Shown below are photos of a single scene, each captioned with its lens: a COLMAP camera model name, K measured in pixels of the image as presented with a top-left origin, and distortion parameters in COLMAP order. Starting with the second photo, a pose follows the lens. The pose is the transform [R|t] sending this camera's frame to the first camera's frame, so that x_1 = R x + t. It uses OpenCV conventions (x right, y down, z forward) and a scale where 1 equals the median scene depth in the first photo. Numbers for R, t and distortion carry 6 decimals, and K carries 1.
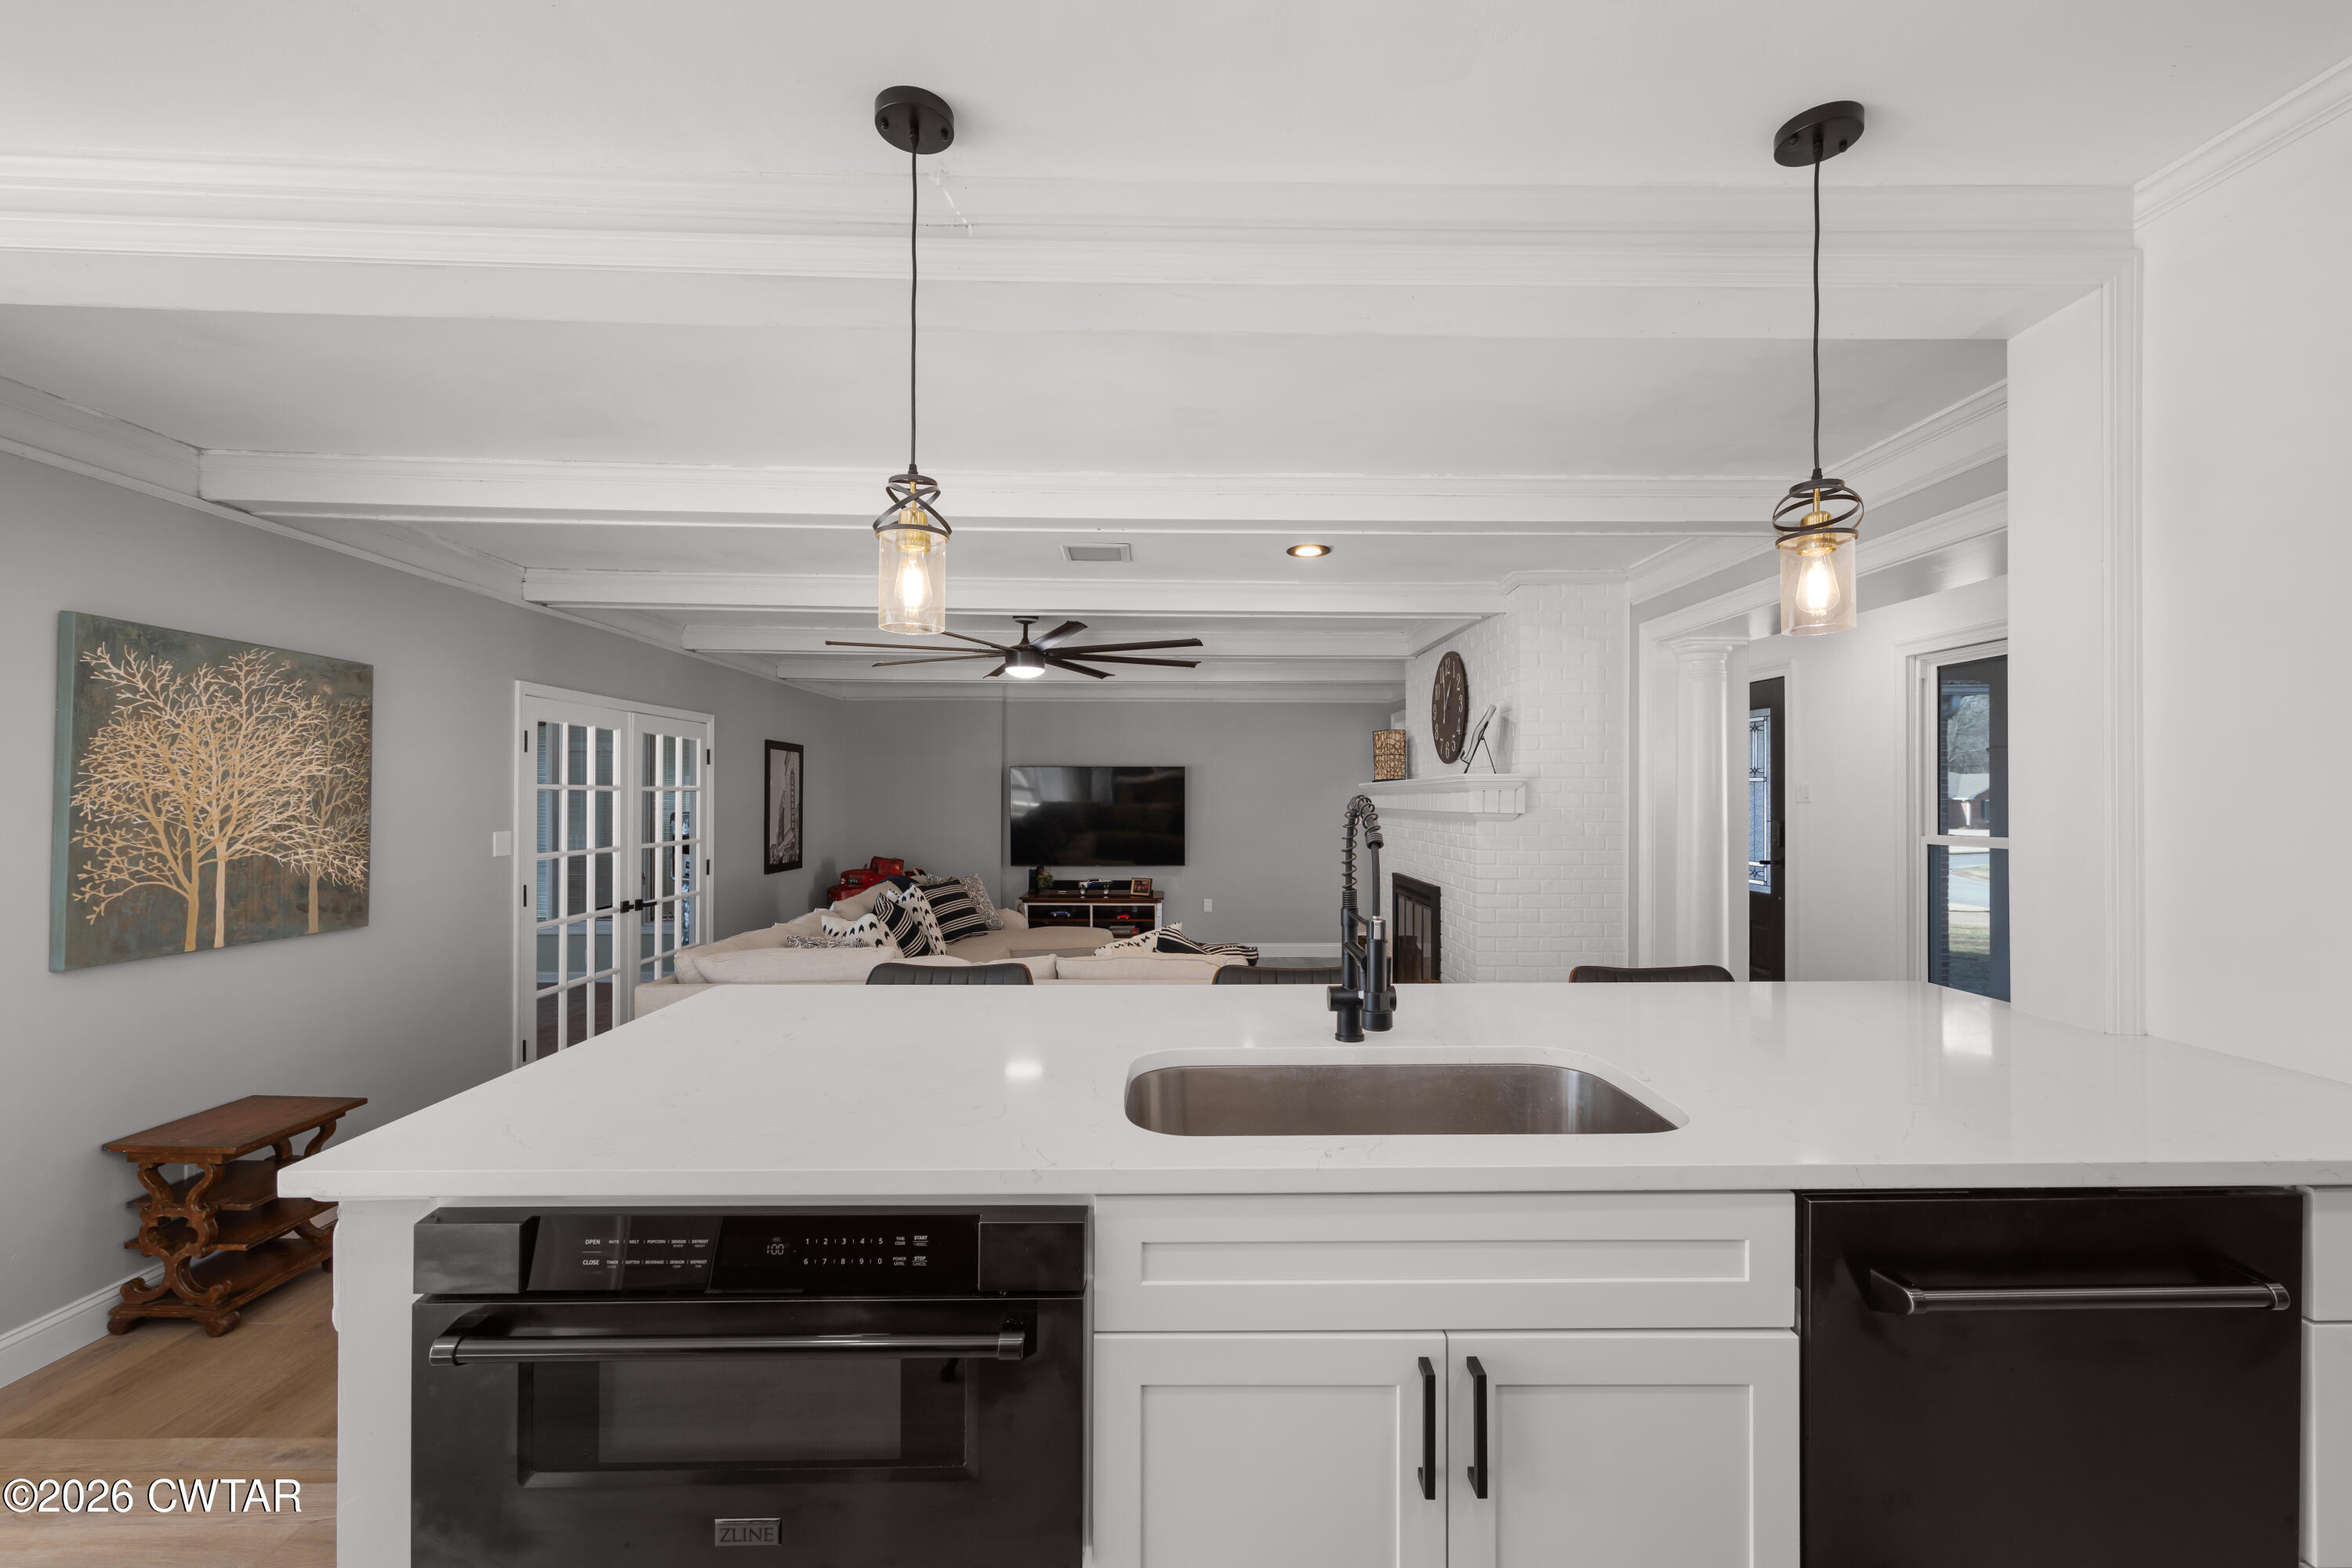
lens RADIAL K [[937.9, 0, 1213.0], [0, 937.9, 787.8], [0, 0, 1]] dist [-0.034570, 0.009694]
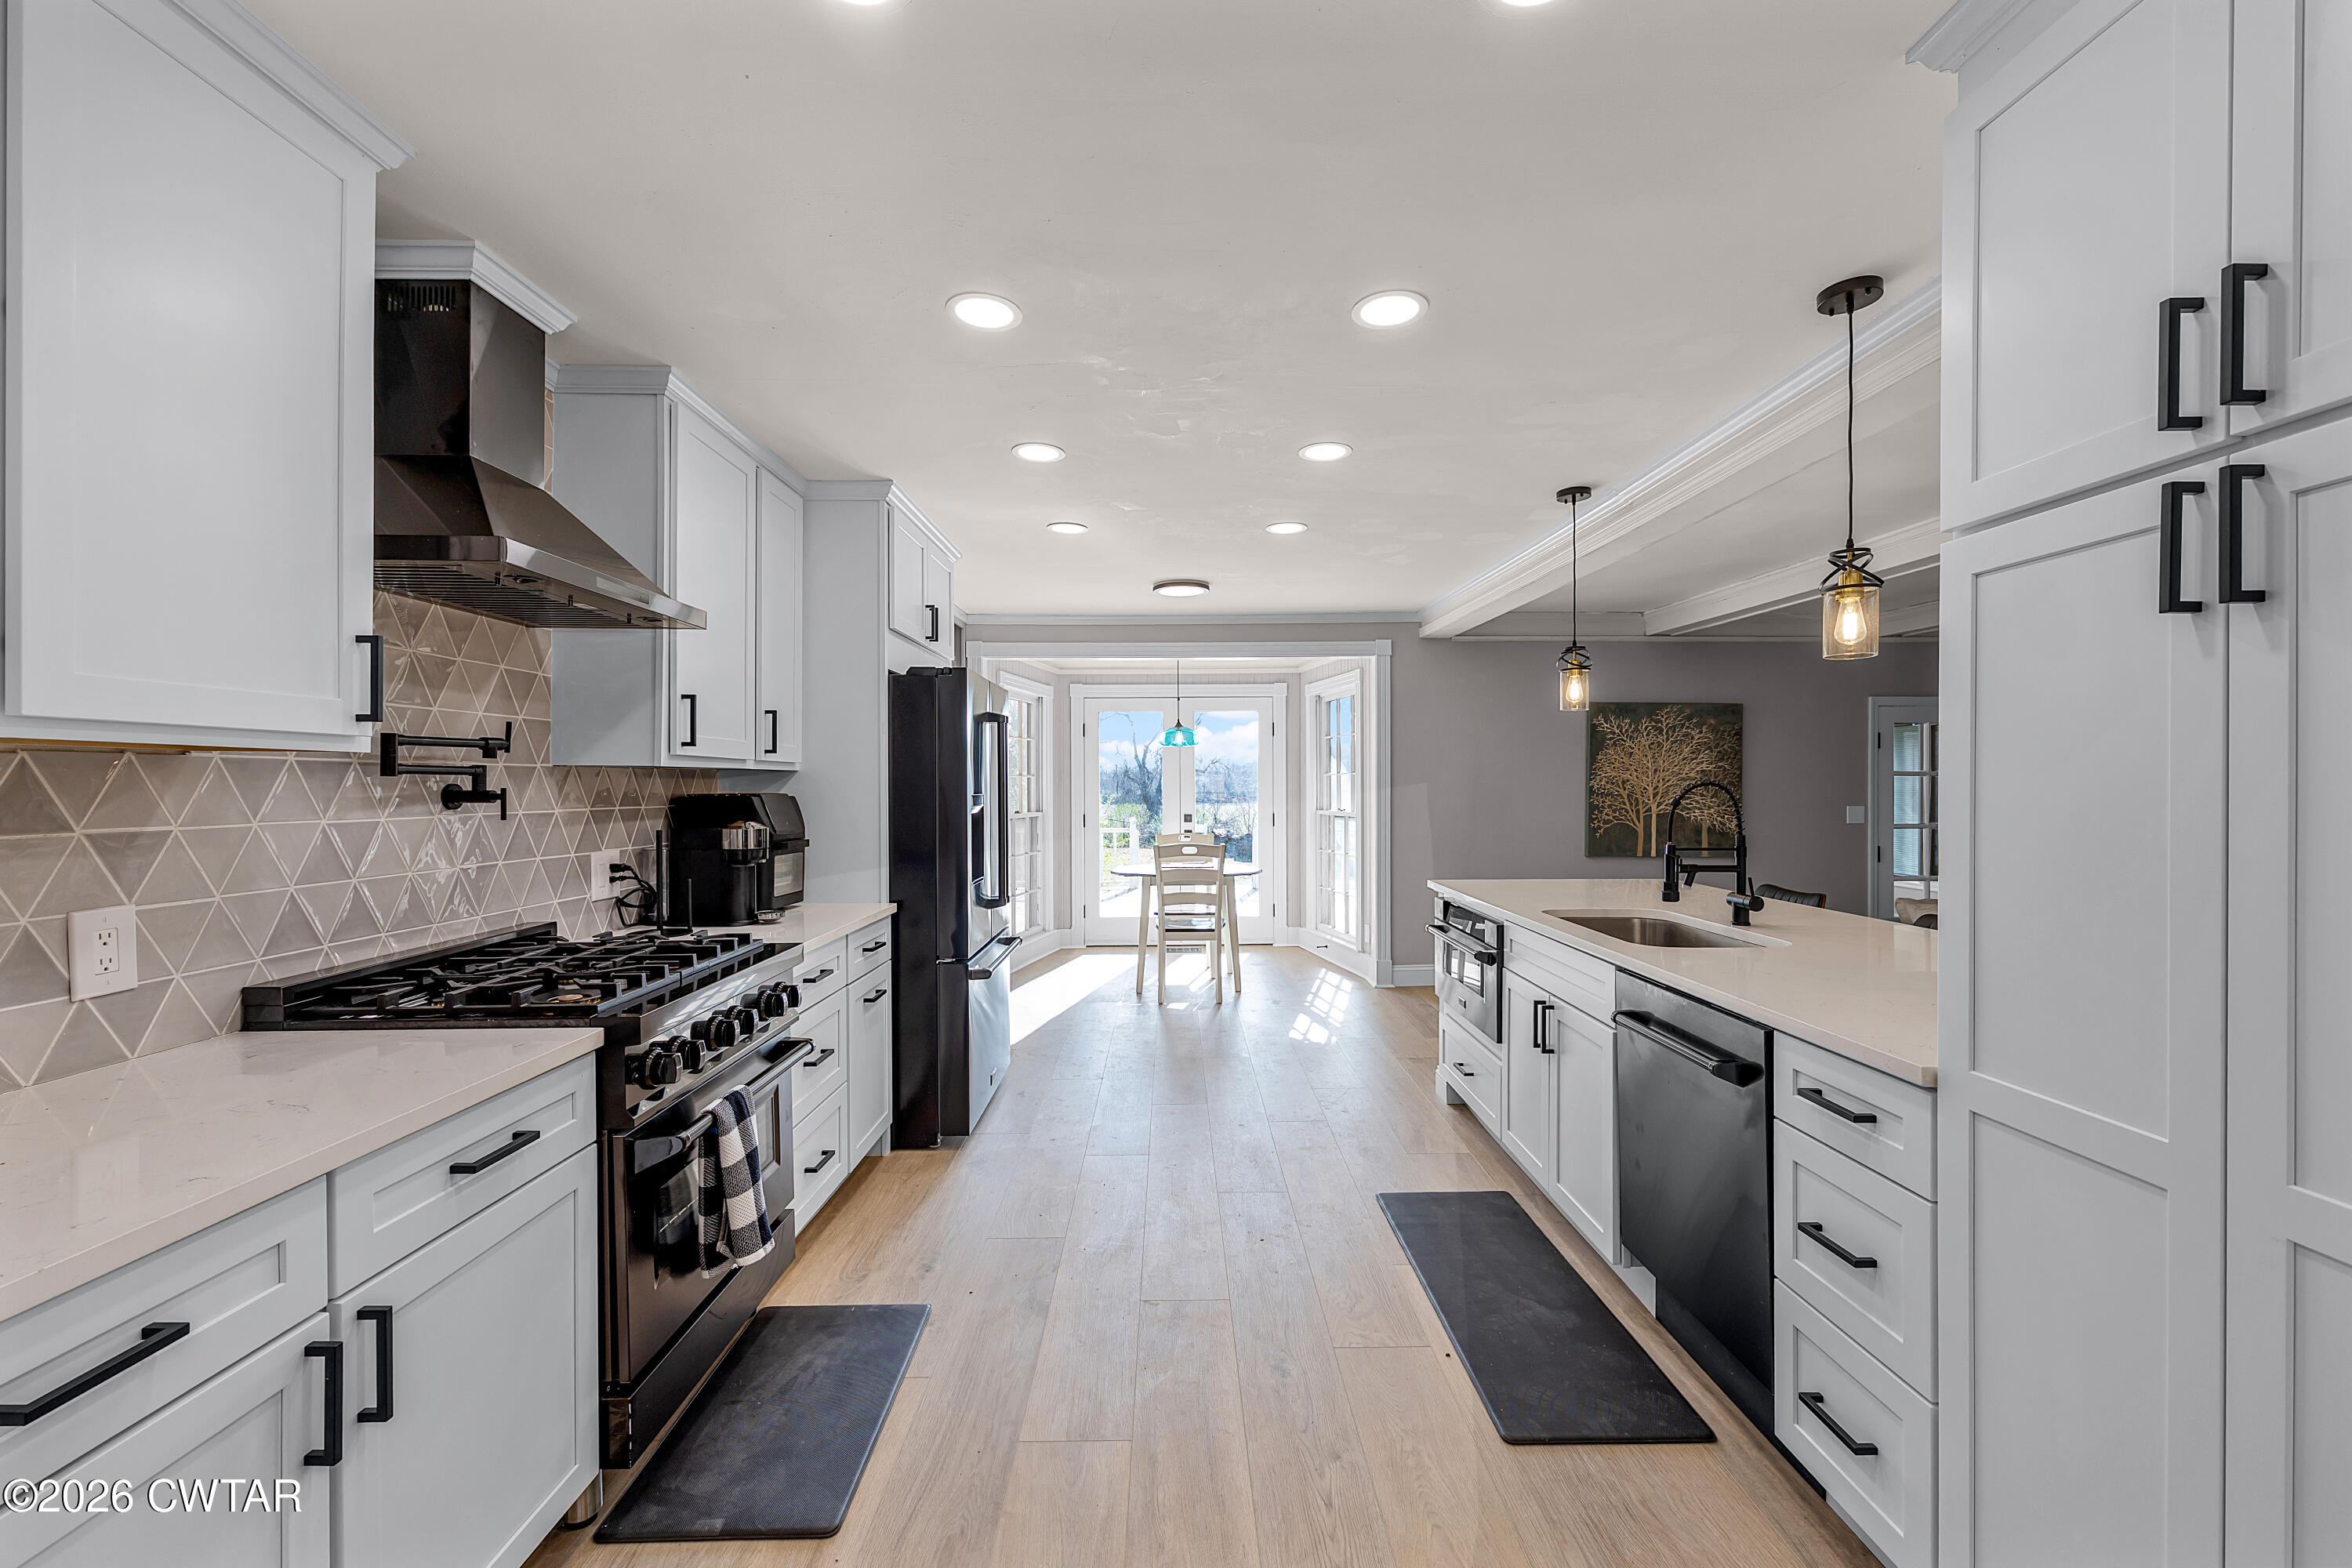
lens RADIAL K [[952.7, 0, 1185.7], [0, 952.7, 793.0], [0, 0, 1]] dist [-0.003238, -0.000031]
pose [[-0.039629, 0.007651, -0.999185, 0.983202], [0.011095, 0.999912, 0.007217, 0.007566], [0.999153, -0.010800, -0.039710, 0.050234]]
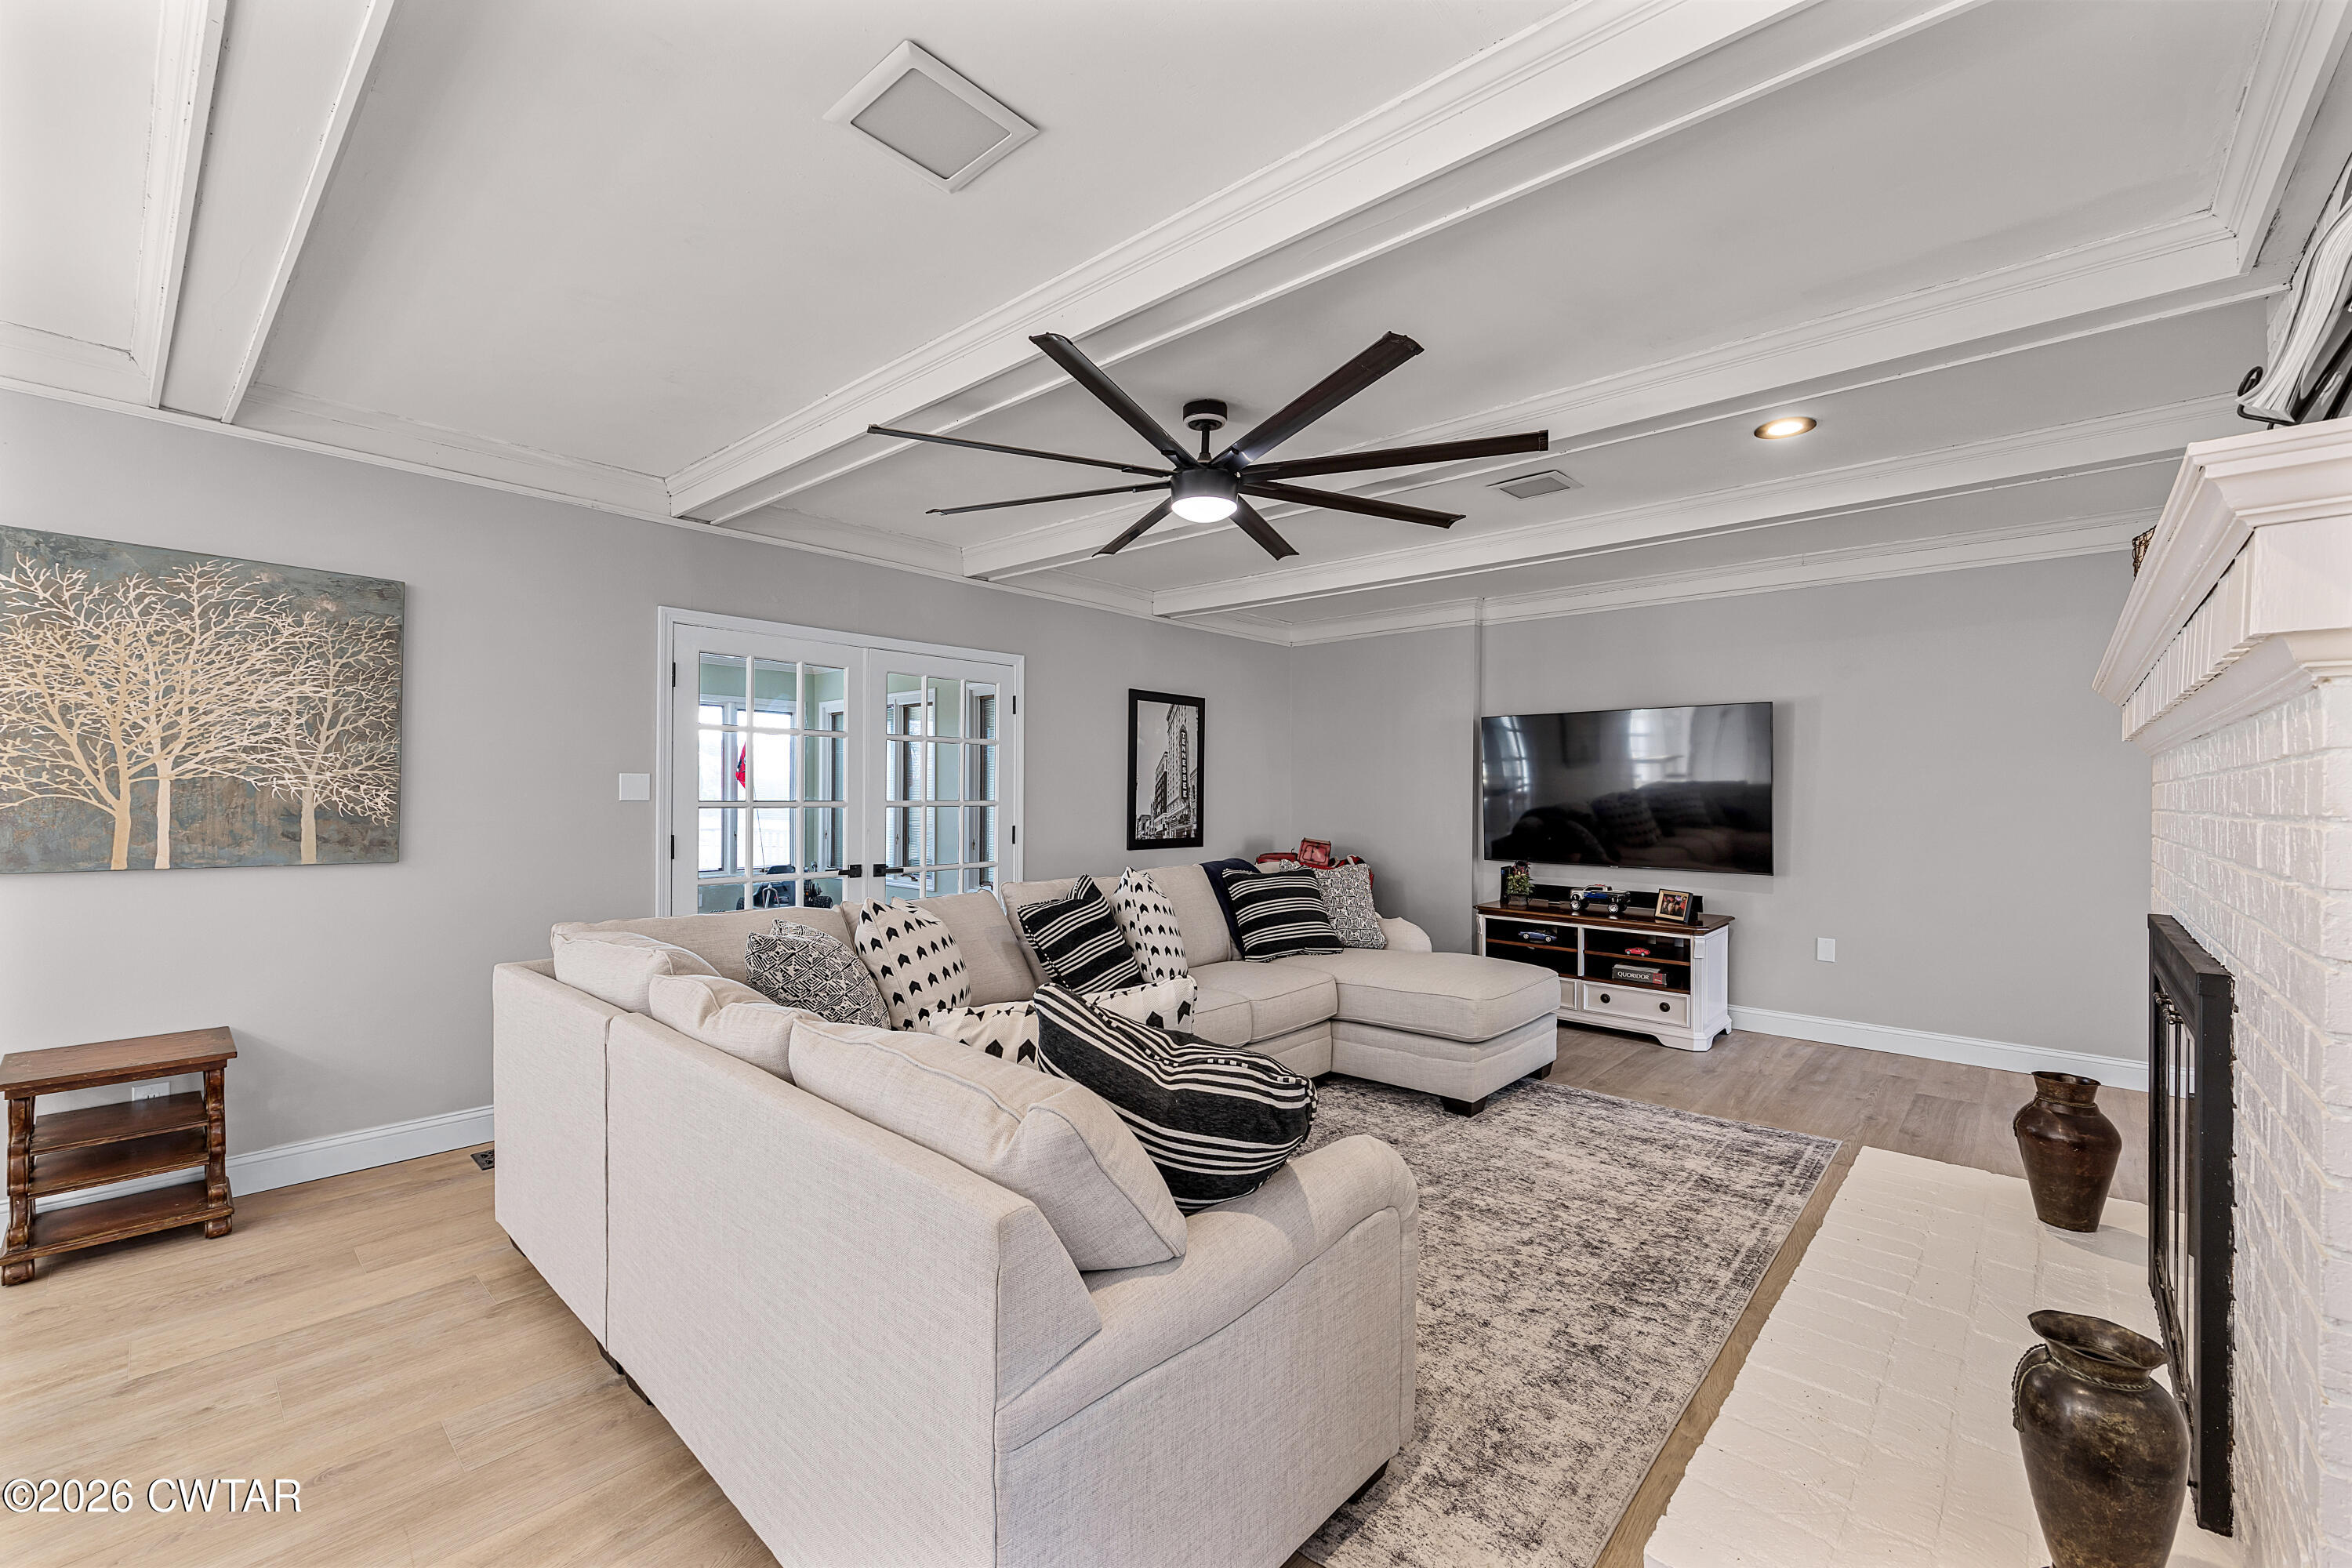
lens RADIAL K [[946.3, 0, 1183.5], [0, 946.3, 792.6], [0, 0, 1]] dist [-0.002181, 0.000471]
pose [[0.706198, 0.002266, -0.708011, 0.358293], [0.001833, 0.999986, 0.005028, 0.085433], [0.708012, -0.004849, 0.706184, 0.992636]]
